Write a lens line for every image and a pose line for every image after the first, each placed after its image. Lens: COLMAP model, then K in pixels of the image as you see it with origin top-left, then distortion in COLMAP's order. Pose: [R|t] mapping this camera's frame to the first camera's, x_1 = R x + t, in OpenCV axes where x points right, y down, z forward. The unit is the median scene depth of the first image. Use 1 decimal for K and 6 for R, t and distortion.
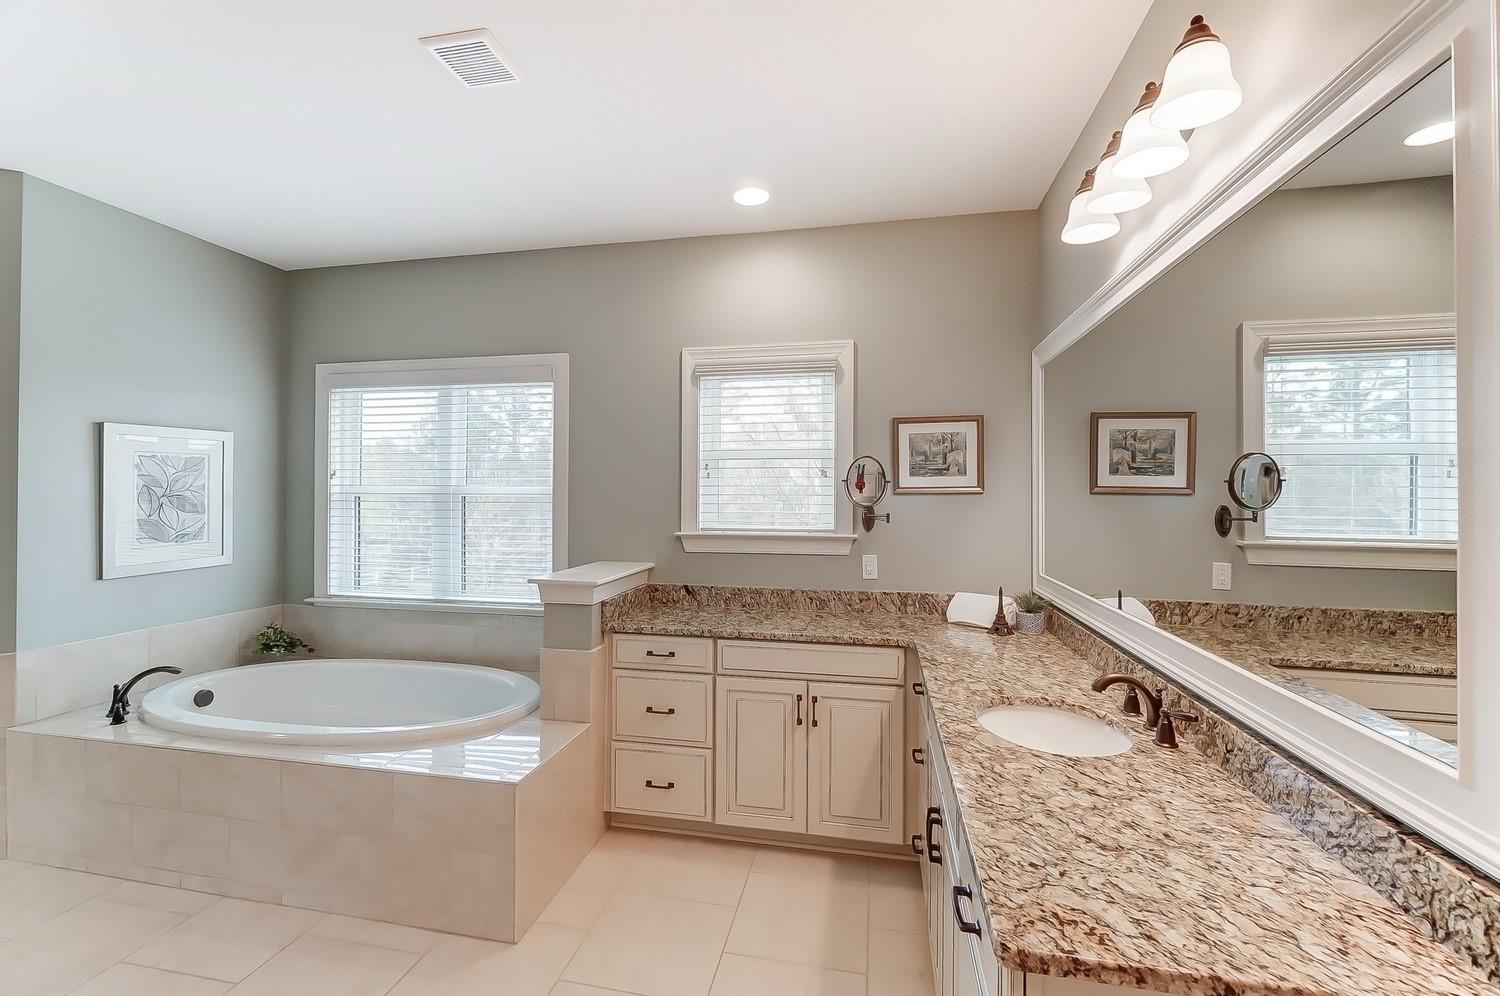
lens RADIAL K [[652.9, 0, 735.7], [0, 652.9, 491.6], [0, 0, 1]] dist [-0.002075, 0.000076]
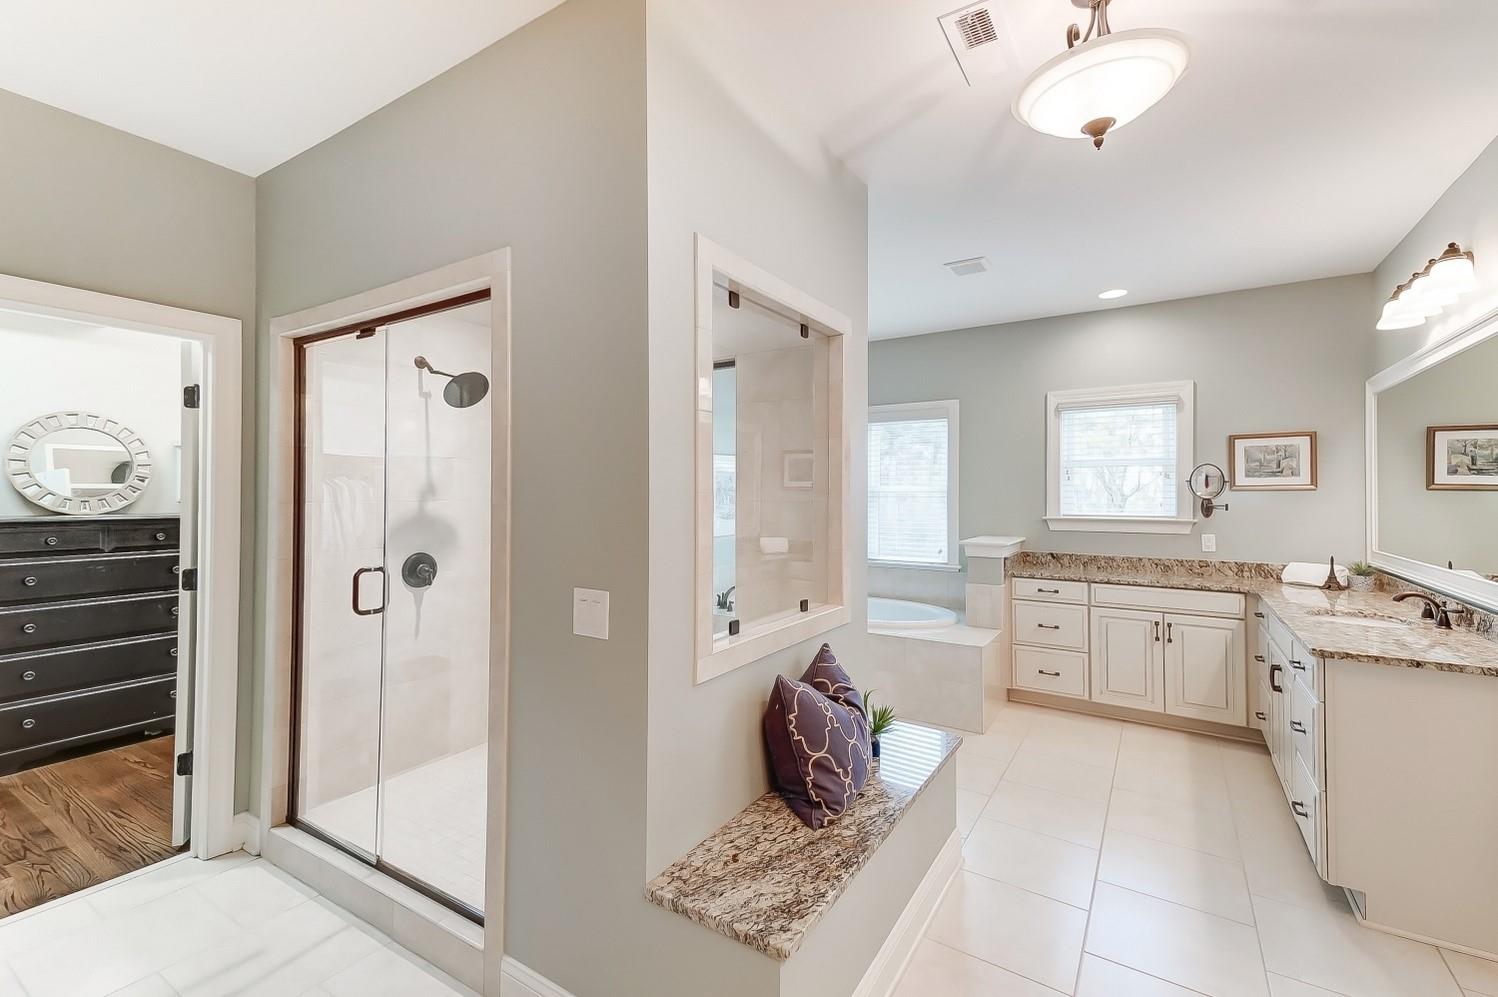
lens RADIAL K [[628.1, 0, 732.2], [0, 628.1, 489.2], [0, 0, 1]] dist [0.049816, -0.009393]
pose [[0.926524, -0.002803, -0.376226, -0.234370], [0.001575, 0.999992, -0.003572, 0.004512], [0.376233, 0.002717, 0.926521, -0.699143]]
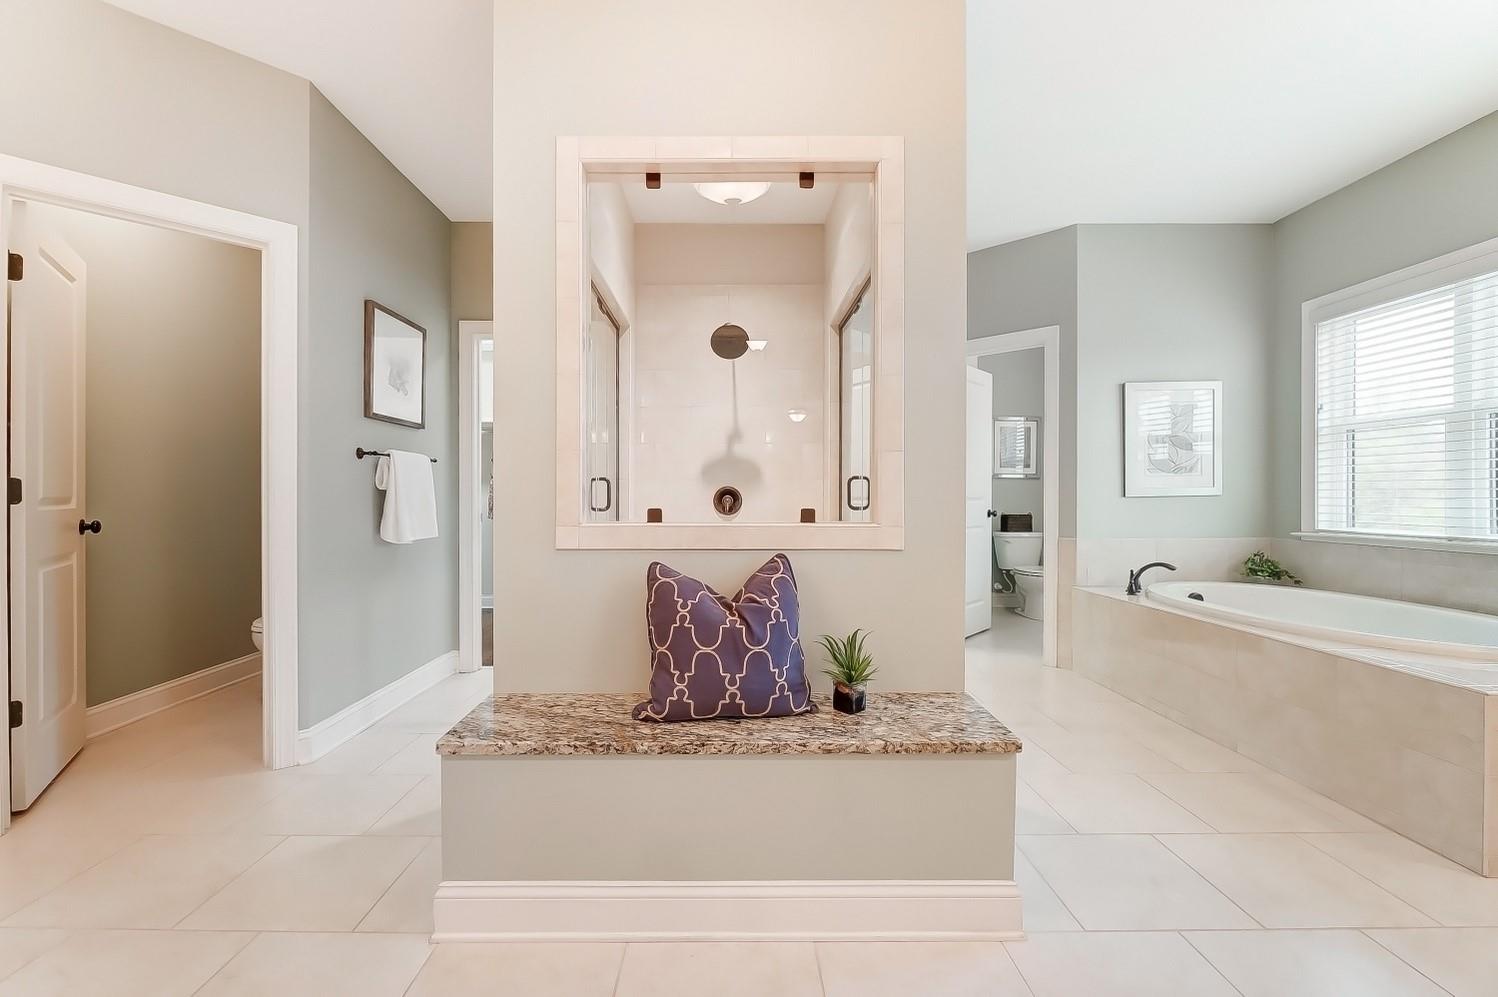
lens RADIAL K [[652.0, 0, 734.7], [0, 652.0, 492.1], [0, 0, 1]] dist [-0.002075, 0.000076]
pose [[0.216062, -0.001819, -0.976378, 0.216114], [0.006913, 0.999976, -0.000333, 0.131241], [0.976355, -0.006677, 0.216070, -0.116649]]
